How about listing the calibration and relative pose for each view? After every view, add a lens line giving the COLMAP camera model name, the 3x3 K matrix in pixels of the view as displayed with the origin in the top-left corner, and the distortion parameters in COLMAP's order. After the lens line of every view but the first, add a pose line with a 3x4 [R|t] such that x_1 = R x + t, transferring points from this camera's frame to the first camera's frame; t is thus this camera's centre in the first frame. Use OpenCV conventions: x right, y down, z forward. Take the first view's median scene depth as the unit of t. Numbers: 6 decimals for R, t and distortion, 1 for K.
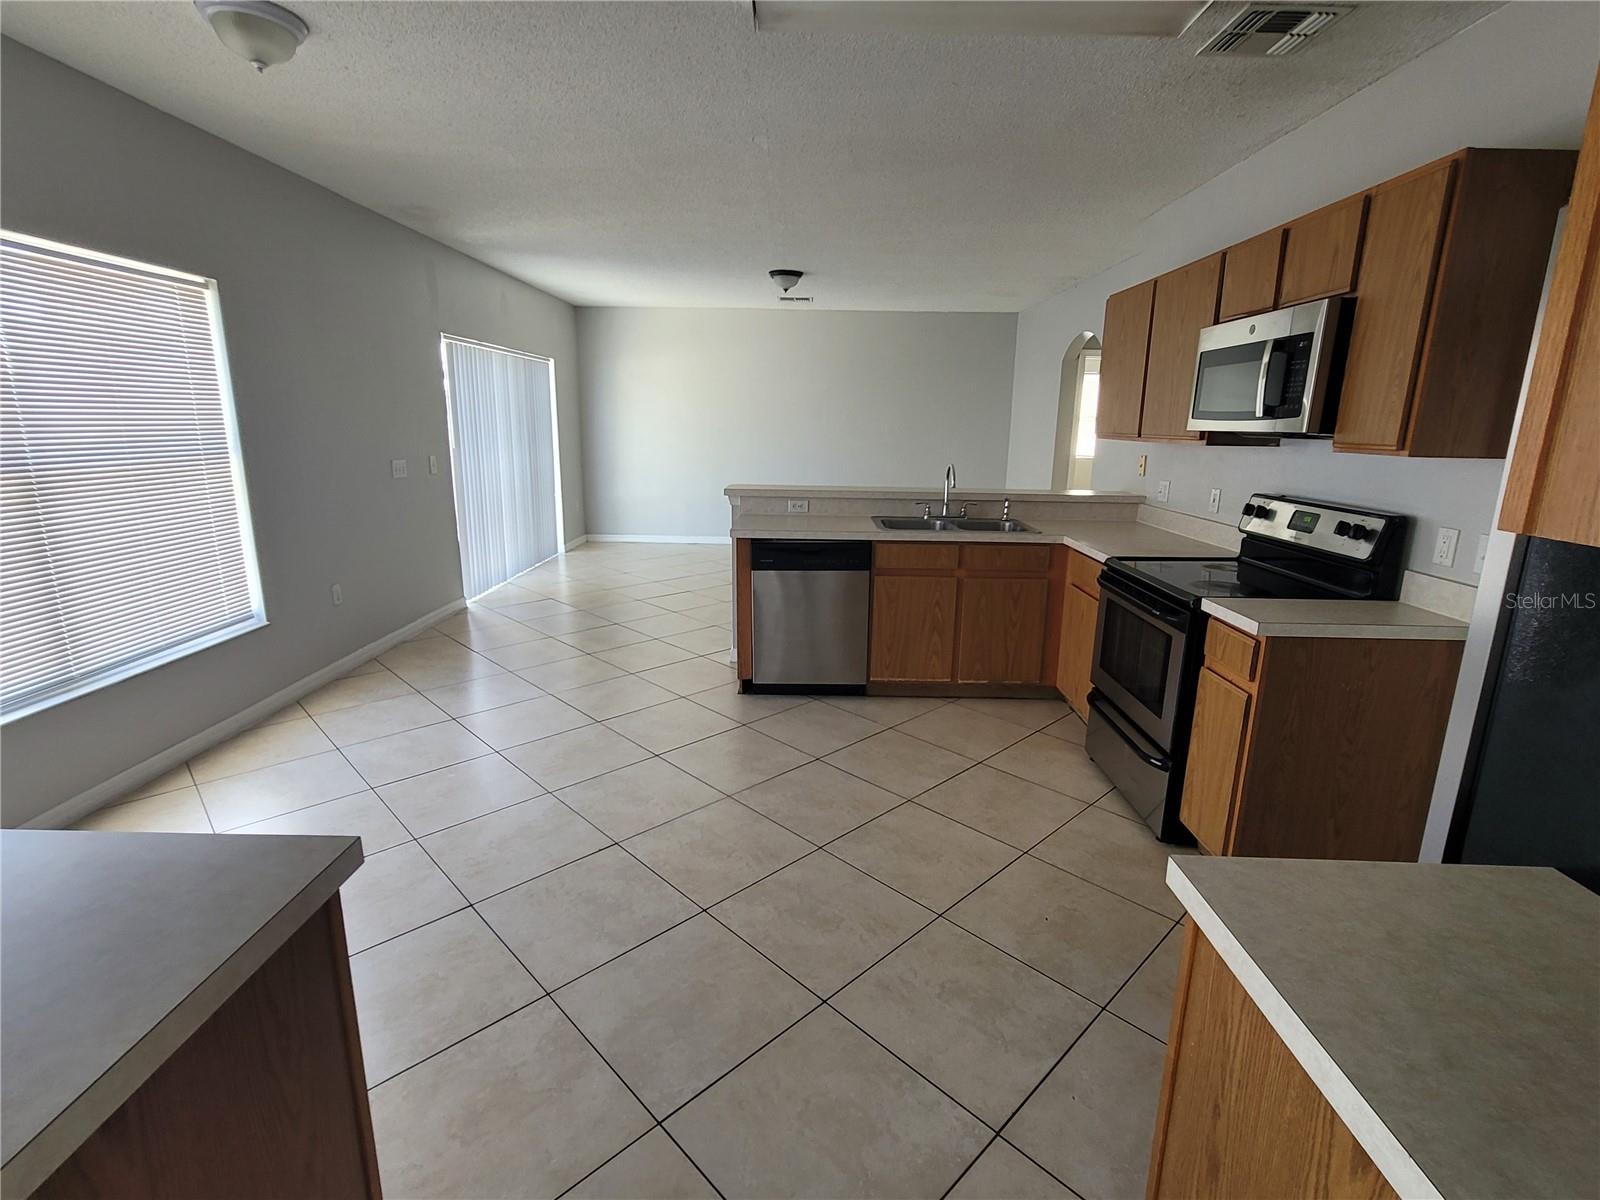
lens RADIAL K [[749.8, 0, 791.5], [0, 749.8, 589.0], [0, 0, 1]] dist [0.002009, 0.000423]
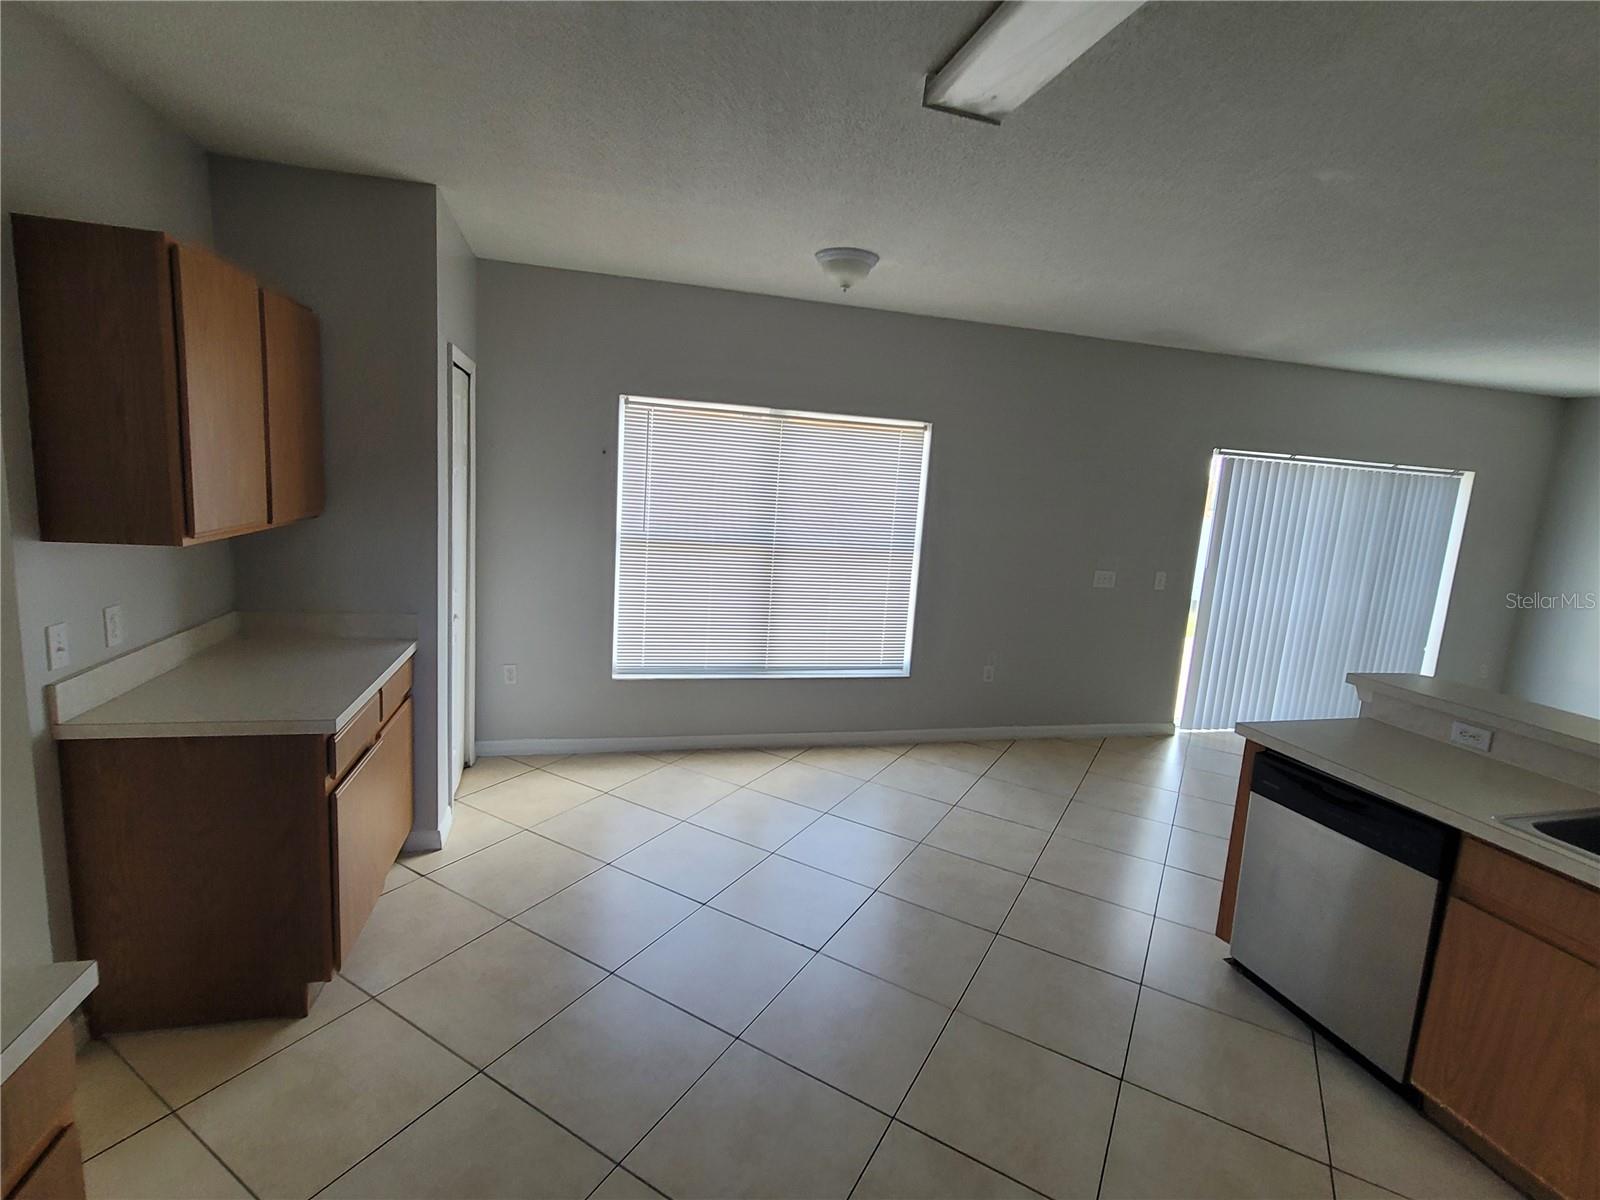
lens RADIAL K [[749.8, 0, 791.5], [0, 749.8, 589.0], [0, 0, 1]] dist [0.002009, 0.000423]
pose [[0.281336, 0.151307, -0.947605, 0.427342], [-0.272213, 0.959510, 0.072390, -0.130460], [0.920190, 0.237584, 0.311133, 0.353036]]
